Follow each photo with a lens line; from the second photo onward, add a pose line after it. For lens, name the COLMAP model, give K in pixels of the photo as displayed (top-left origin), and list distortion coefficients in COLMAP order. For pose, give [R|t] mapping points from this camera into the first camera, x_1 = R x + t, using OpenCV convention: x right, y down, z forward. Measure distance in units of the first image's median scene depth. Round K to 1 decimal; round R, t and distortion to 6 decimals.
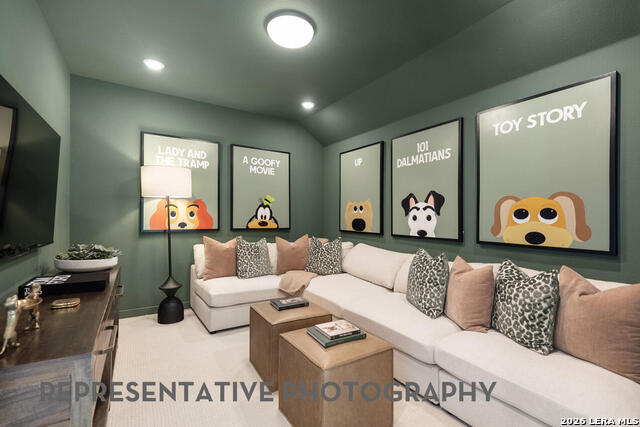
lens RADIAL K [[290.1, 0, 317.6], [0, 290.1, 209.4], [0, 0, 1]] dist [0.002971, 0.000153]
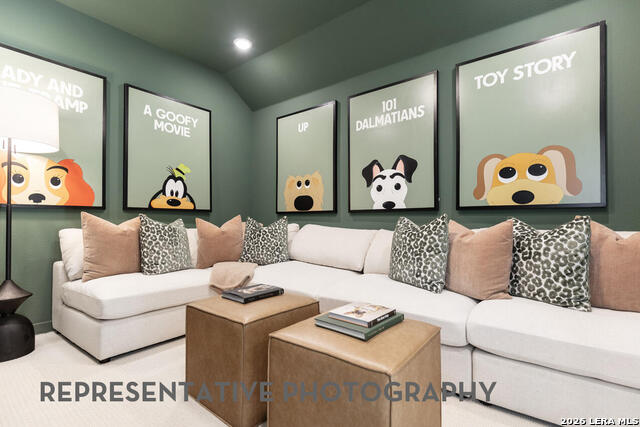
lens RADIAL K [[306.4, 0, 321.8], [0, 306.4, 210.0], [0, 0, 1]] dist [-0.001626, 0.000124]
pose [[0.939176, -0.001603, 0.343431, -0.143204], [0.004647, 0.999957, -0.008041, 0.104849], [-0.343404, 0.009147, 0.939143, 0.215767]]
